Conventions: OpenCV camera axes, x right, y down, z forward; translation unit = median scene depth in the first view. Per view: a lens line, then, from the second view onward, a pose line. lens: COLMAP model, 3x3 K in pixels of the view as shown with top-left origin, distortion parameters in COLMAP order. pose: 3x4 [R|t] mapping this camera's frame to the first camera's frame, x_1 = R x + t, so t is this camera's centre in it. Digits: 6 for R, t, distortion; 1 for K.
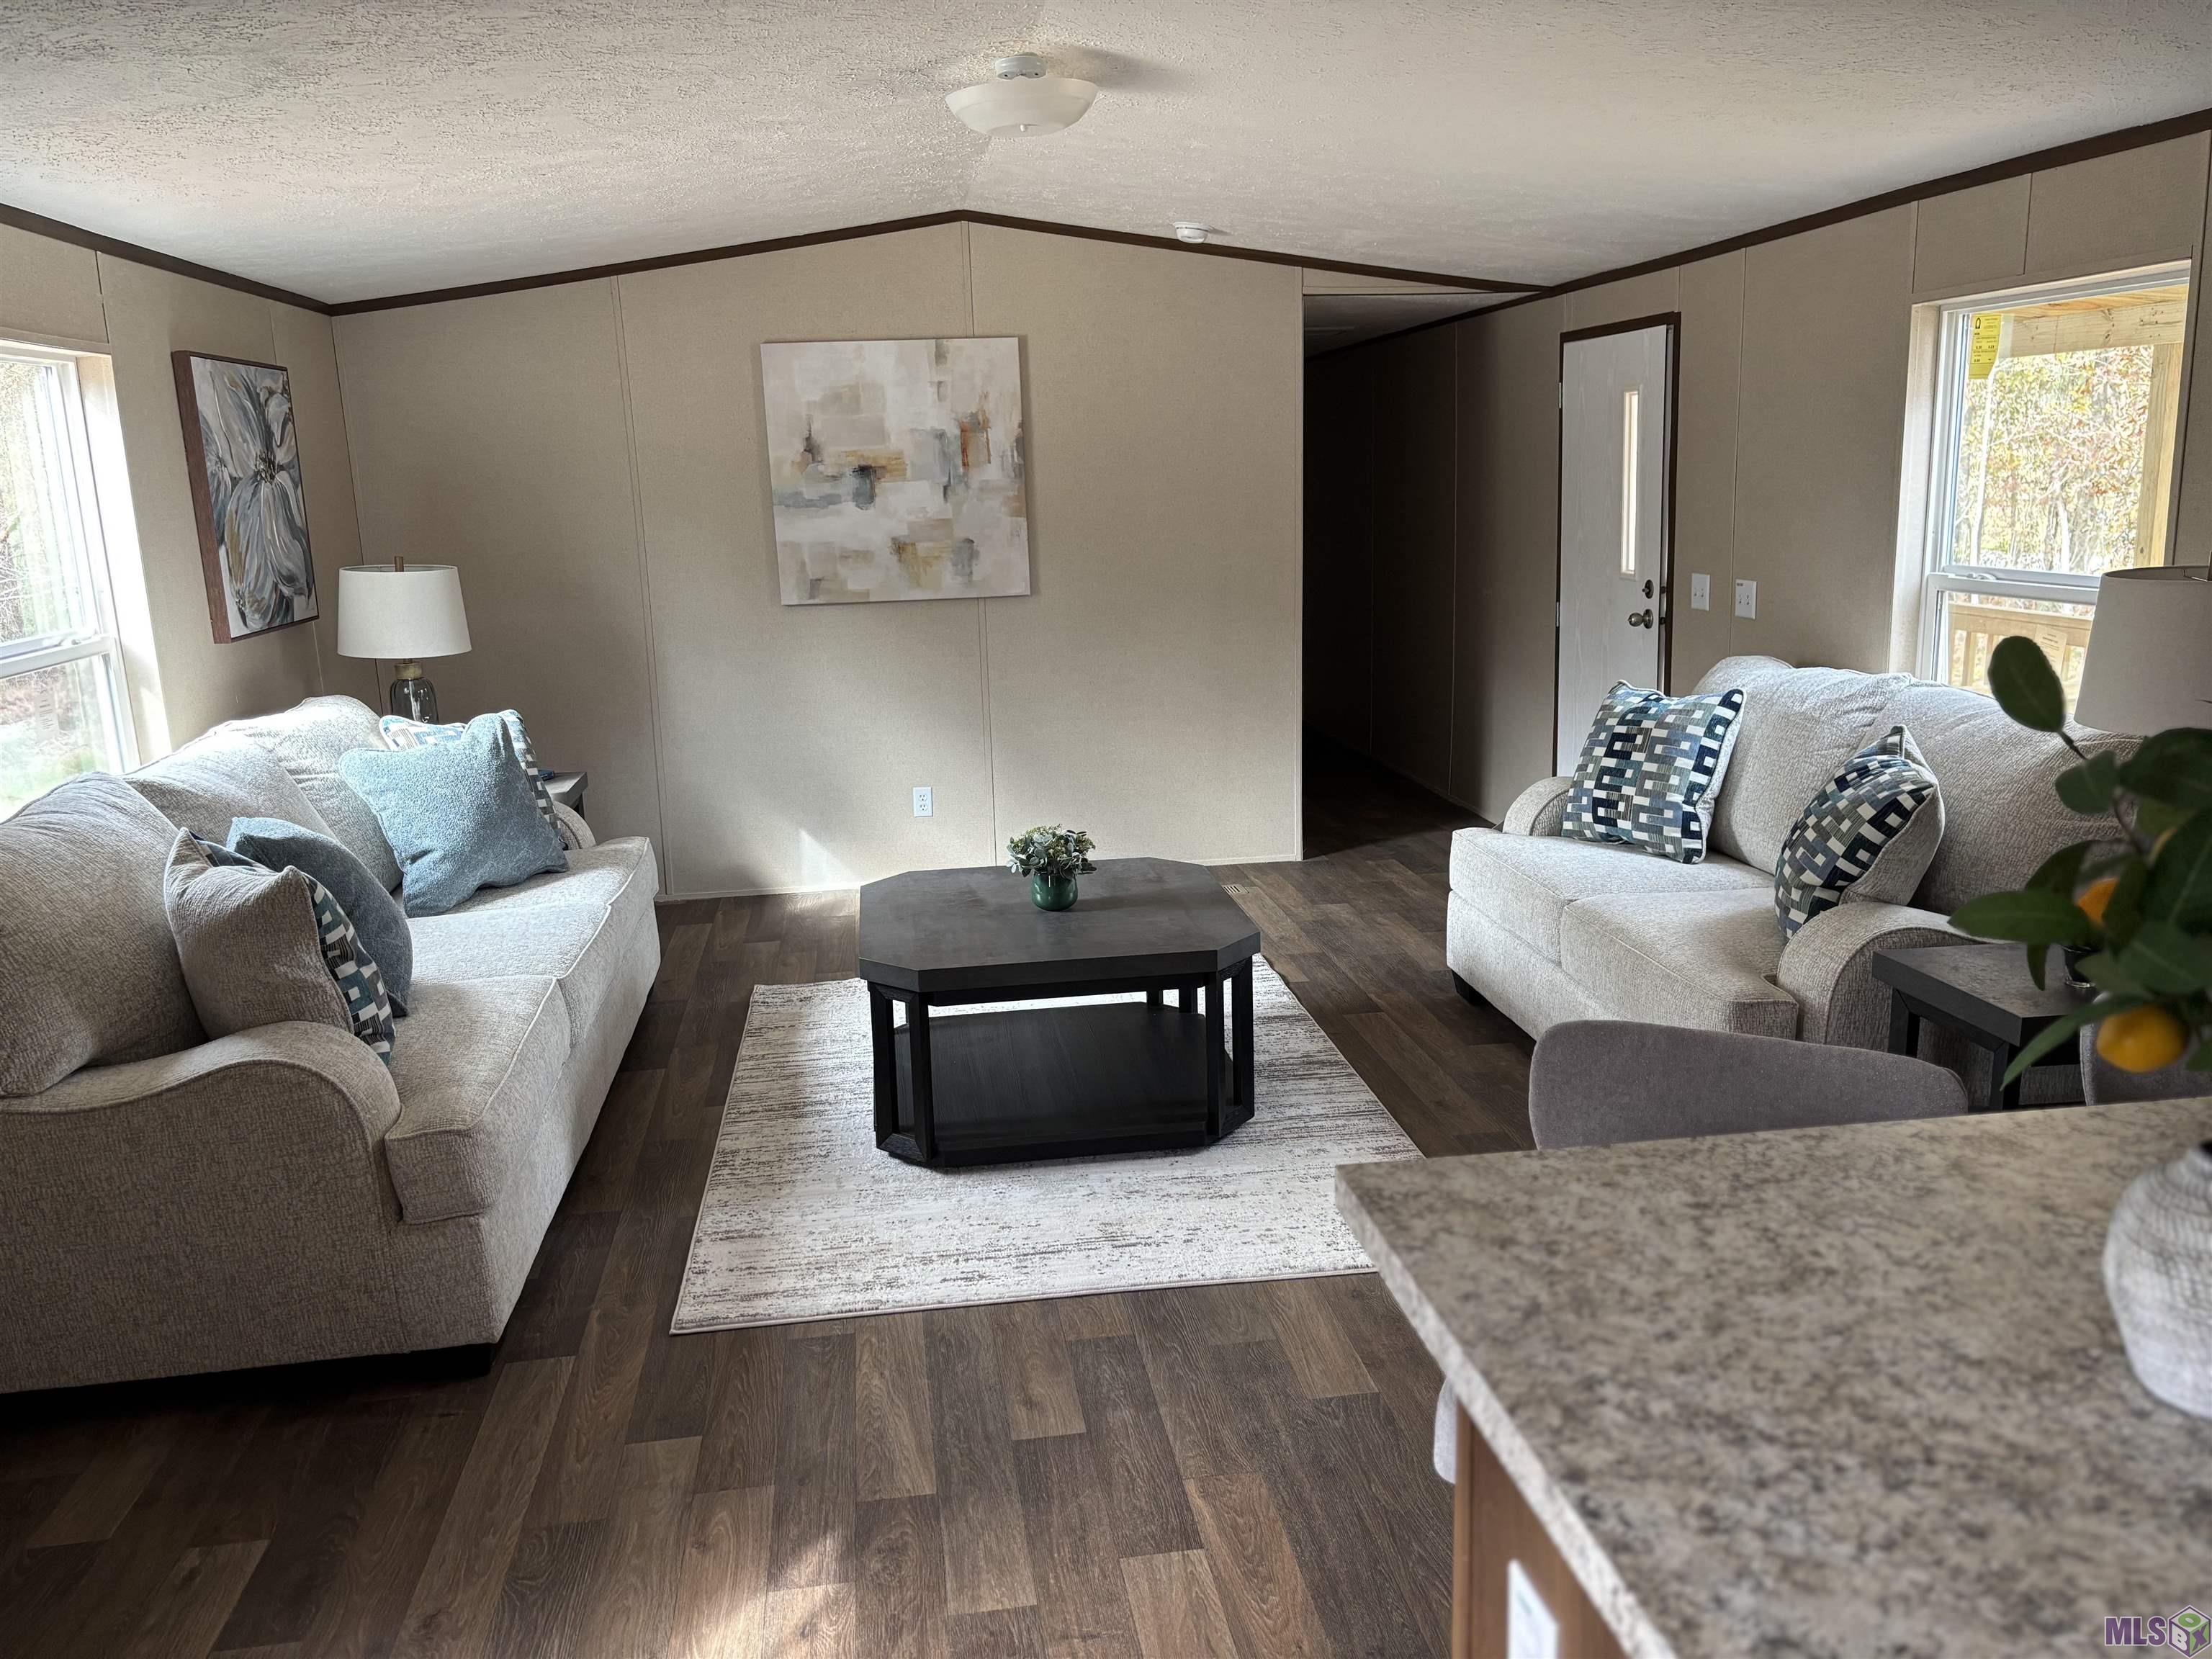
lens RADIAL K [[1693.1, 0, 1107.4], [0, 1693.1, 823.3], [0, 0, 1]] dist [0.063597, -0.056794]
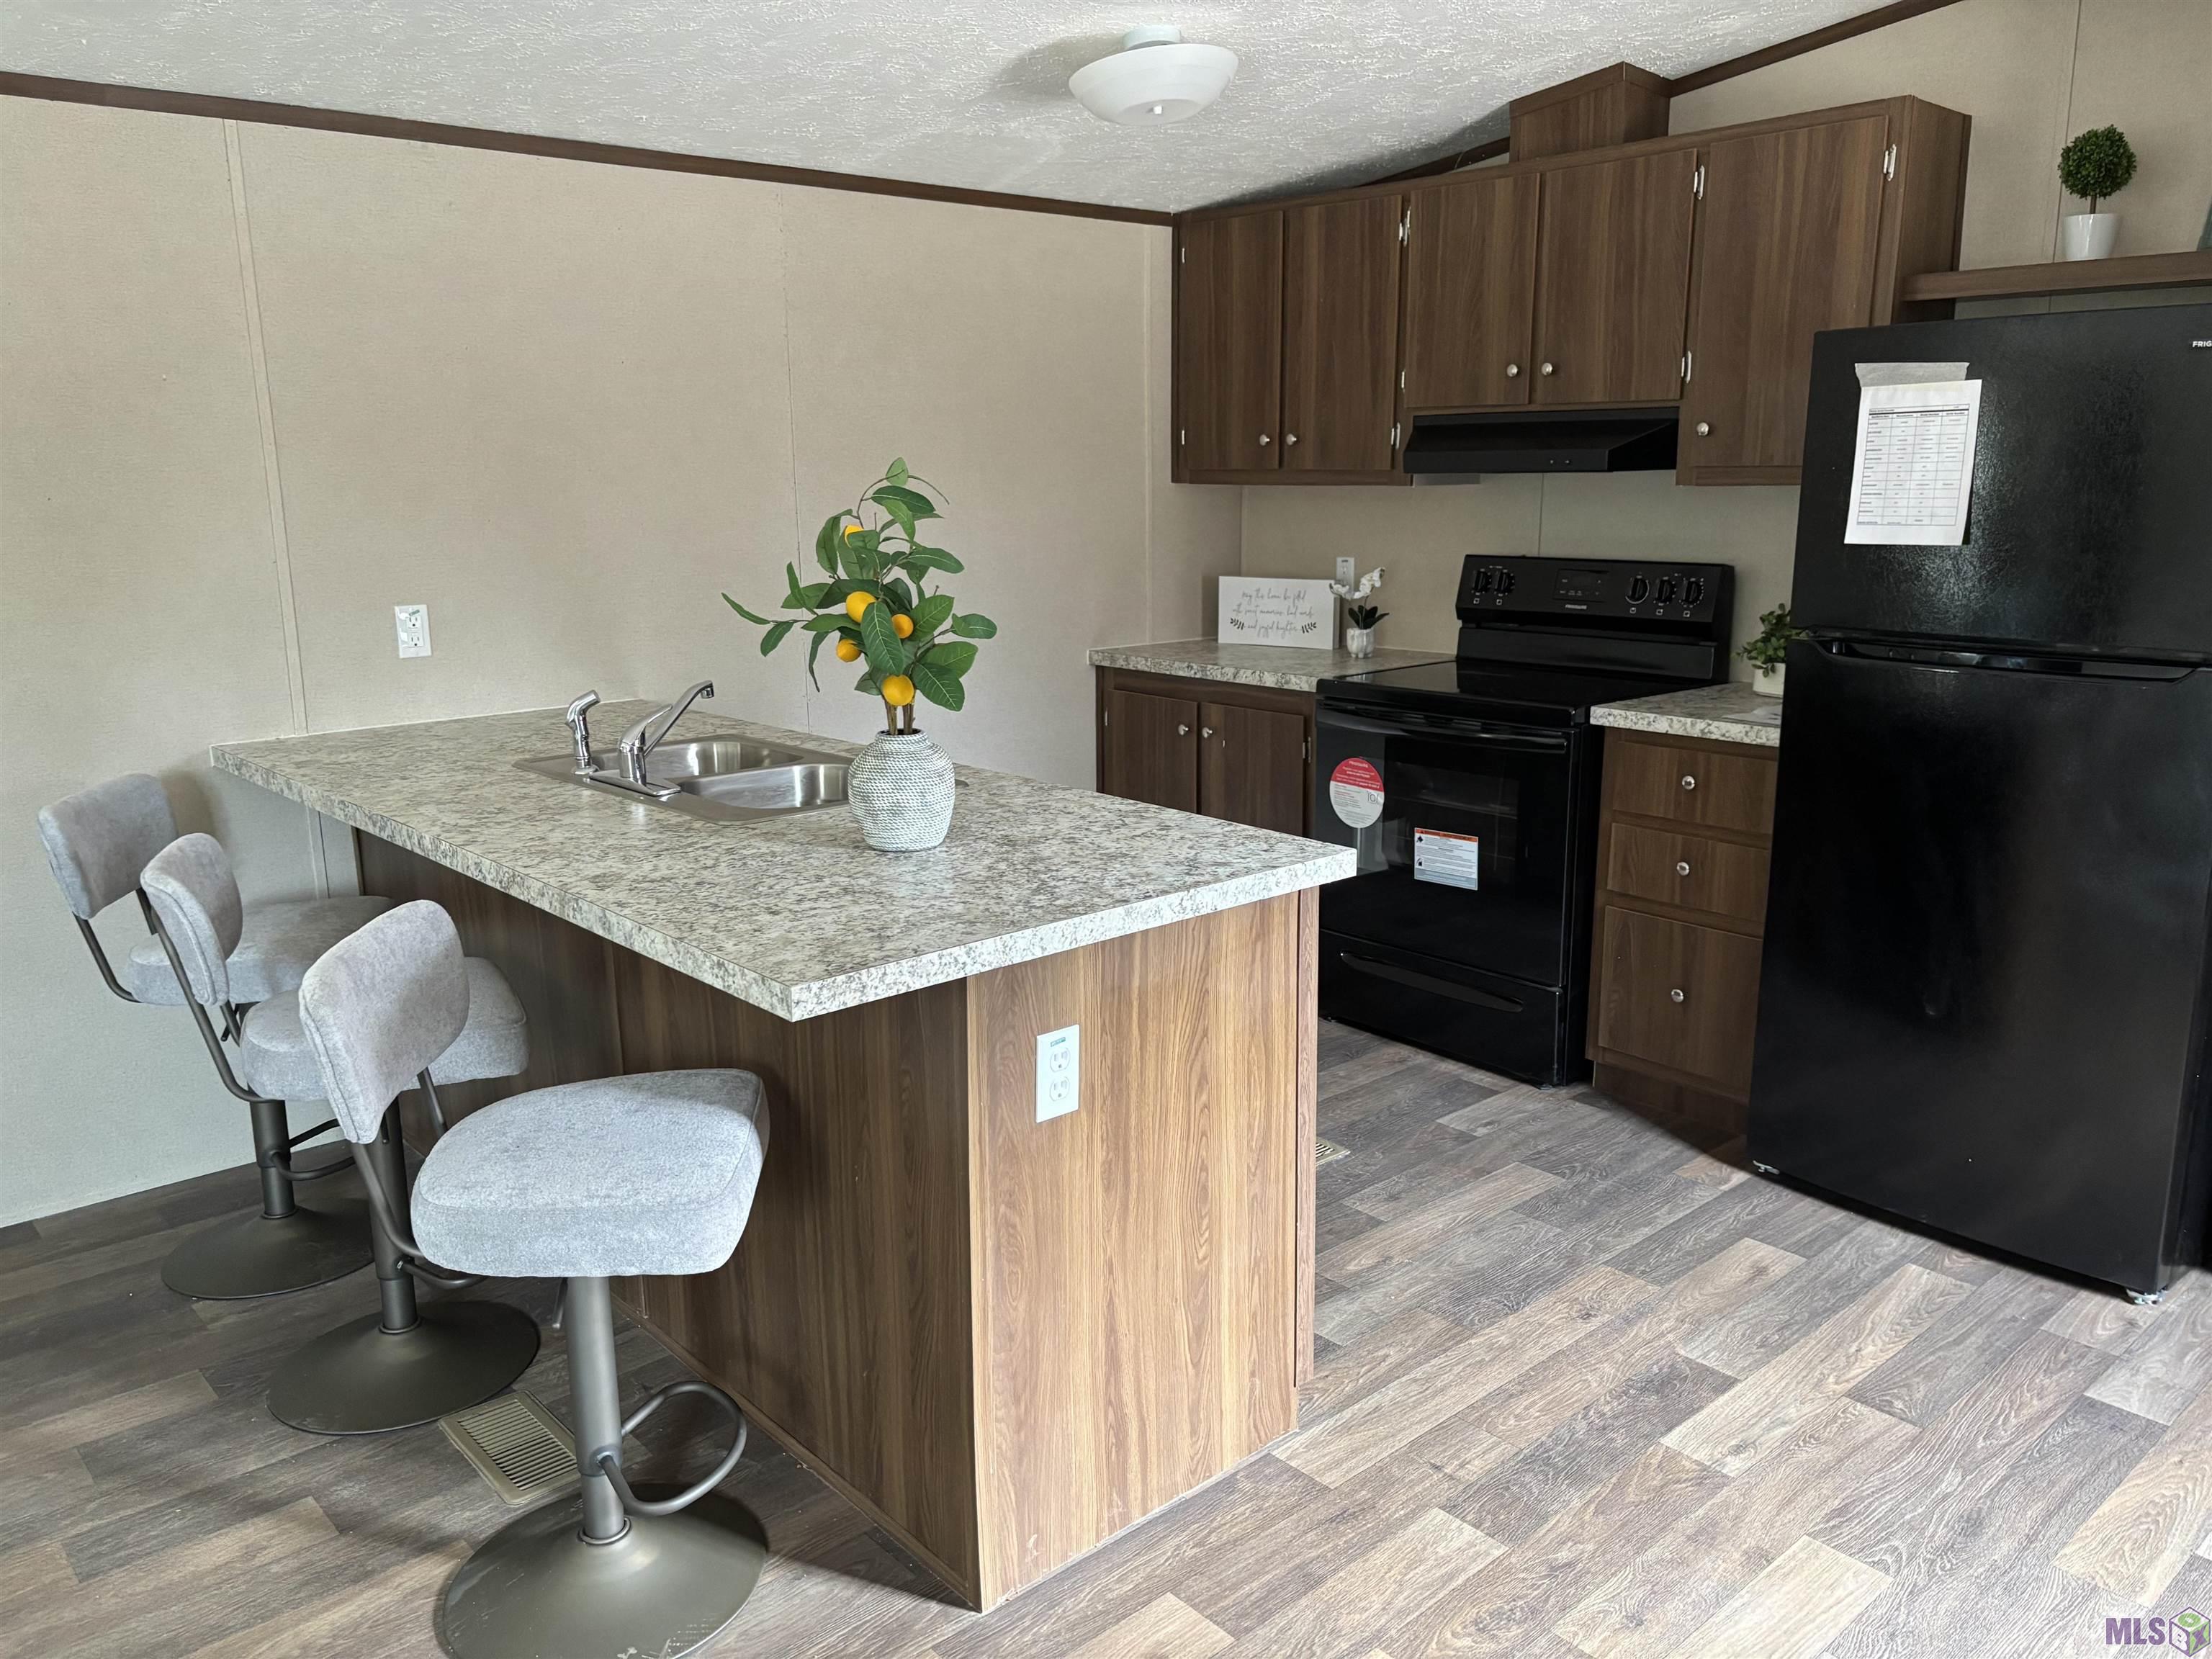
lens RADIAL K [[1693.1, 0, 1121.6], [0, 1693.1, 830.8], [0, 0, 1]] dist [0.063597, -0.056794]
pose [[-0.556402, -0.151112, 0.817057, -1.140311], [0.189171, 0.934464, 0.301648, -0.258955], [-0.809093, 0.322401, -0.491352, 1.634264]]
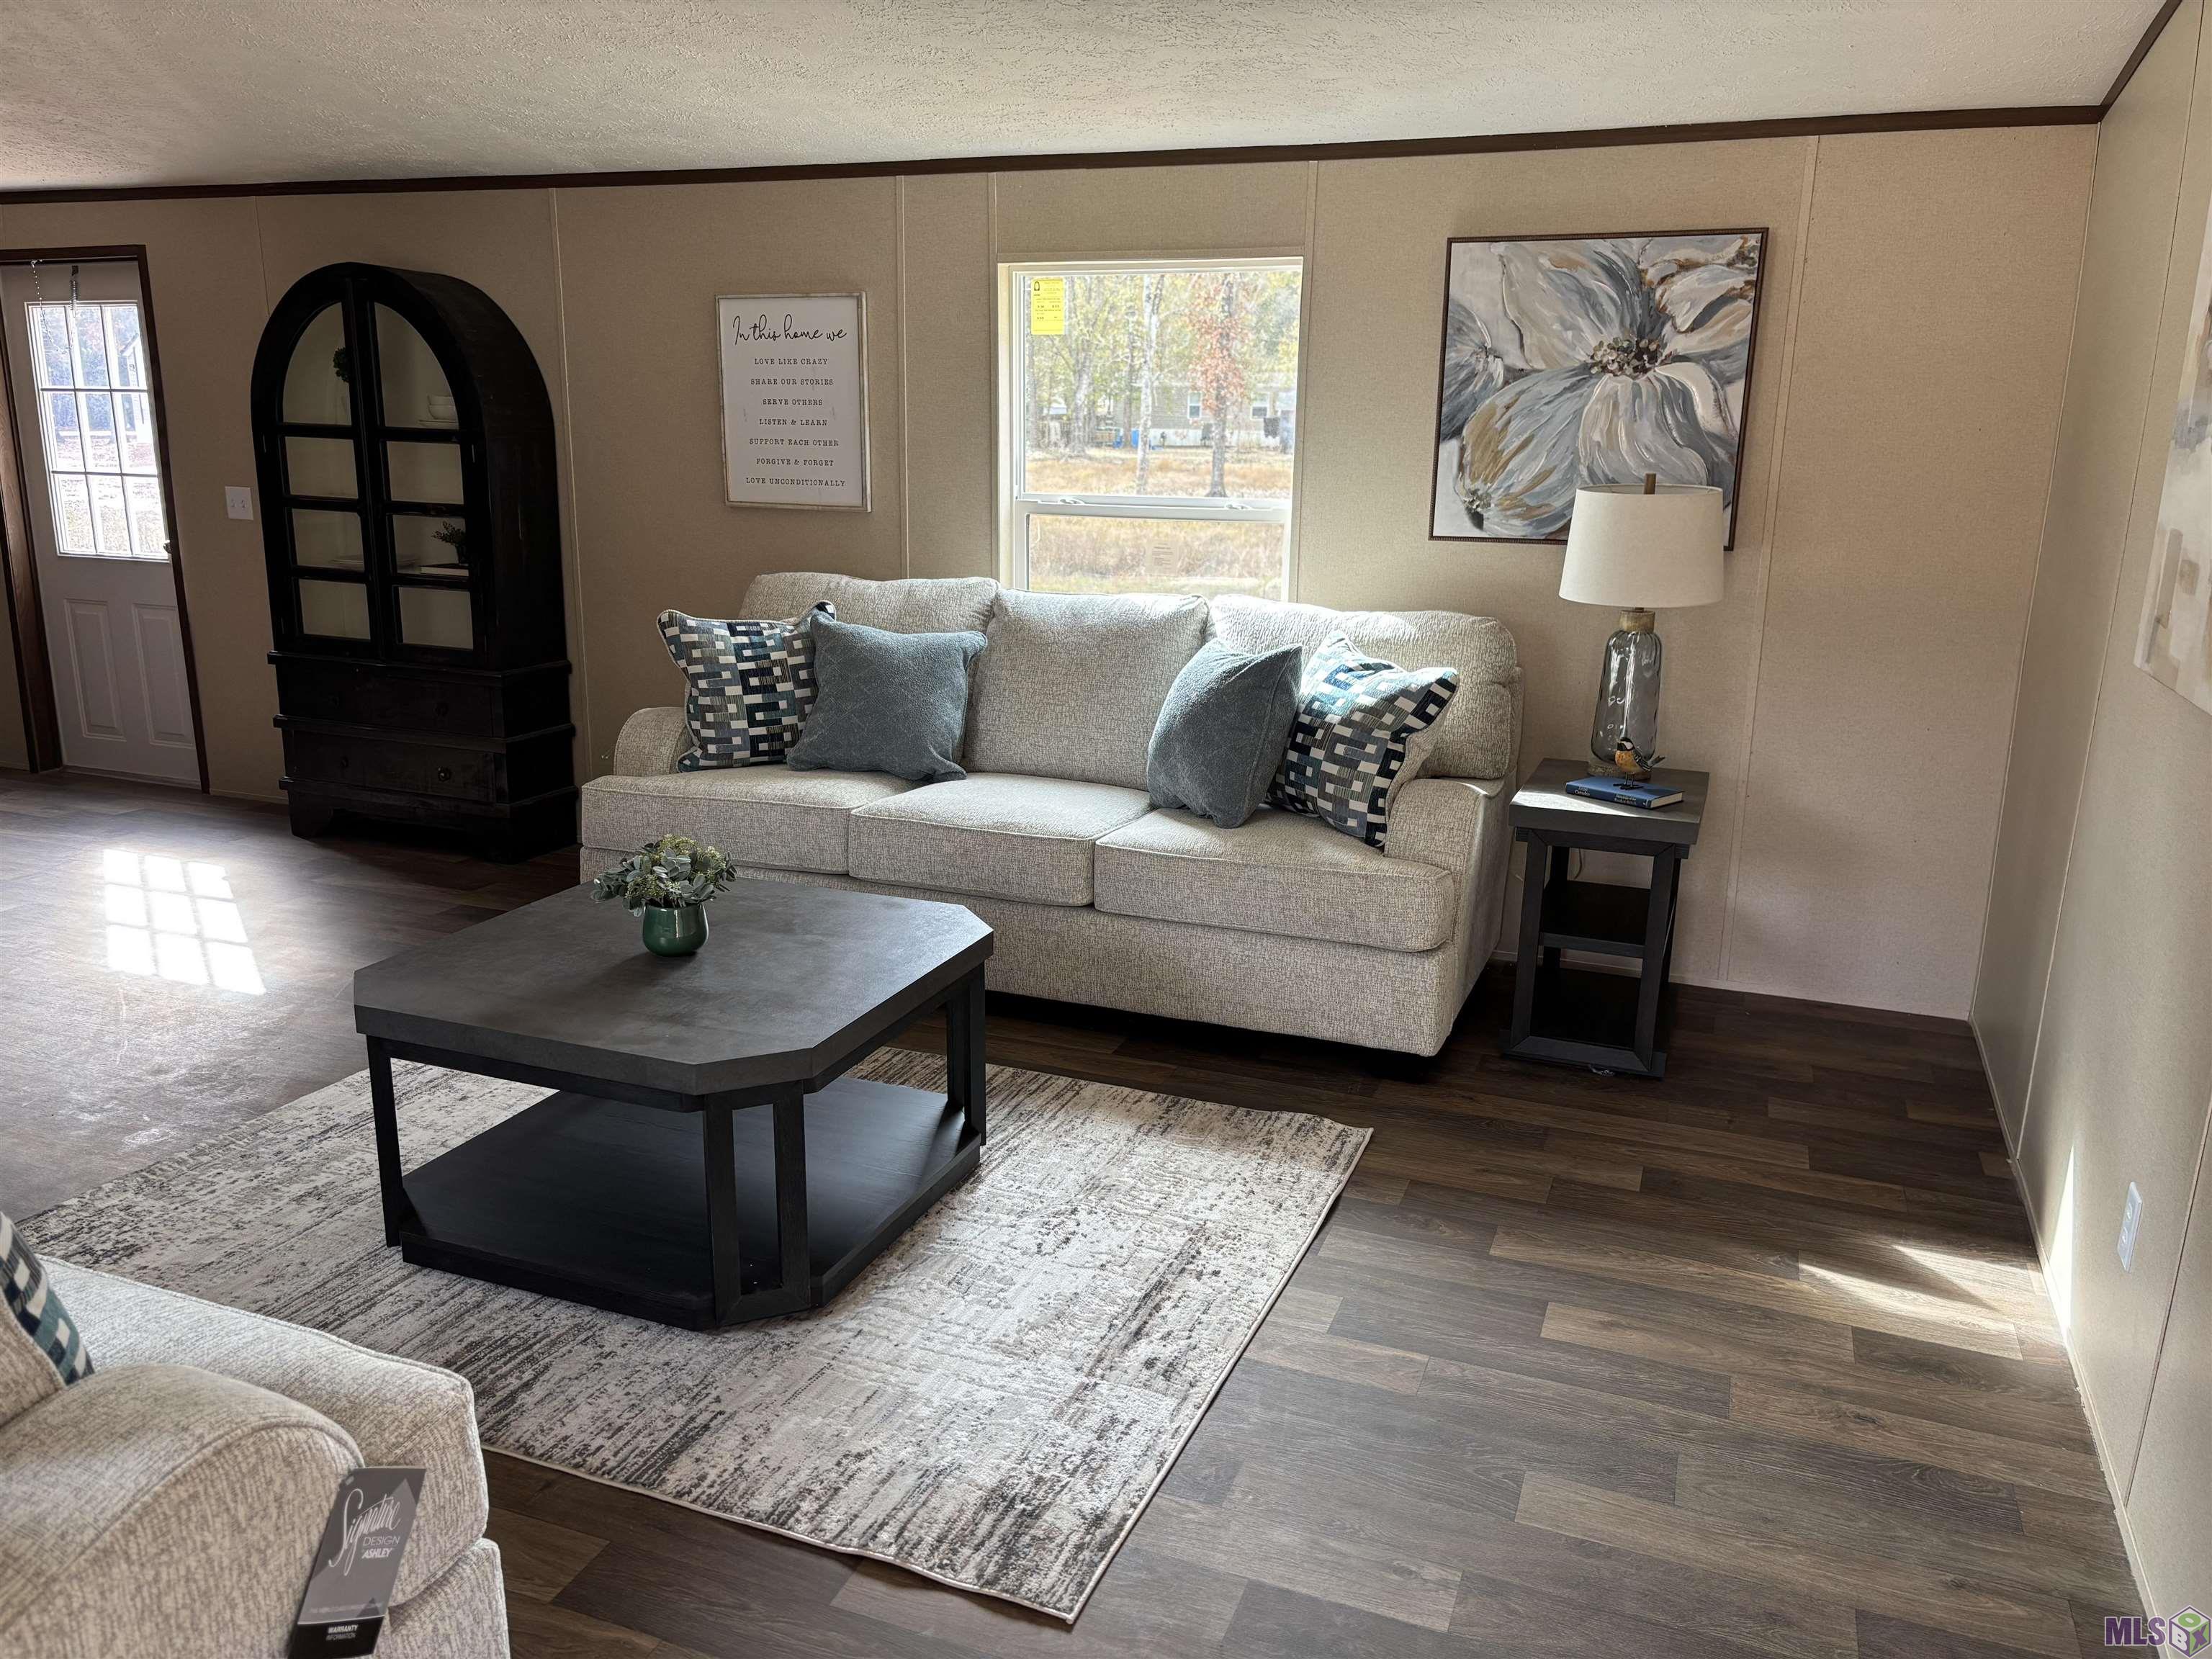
lens RADIAL K [[1693.1, 0, 1096.0], [0, 1693.1, 850.3], [0, 0, 1]] dist [0.063597, -0.056794]
pose [[-0.505723, 0.237269, -0.829426, 1.589377], [-0.175206, 0.913150, 0.368048, -0.949561], [0.844717, 0.331451, -0.420230, 4.612062]]
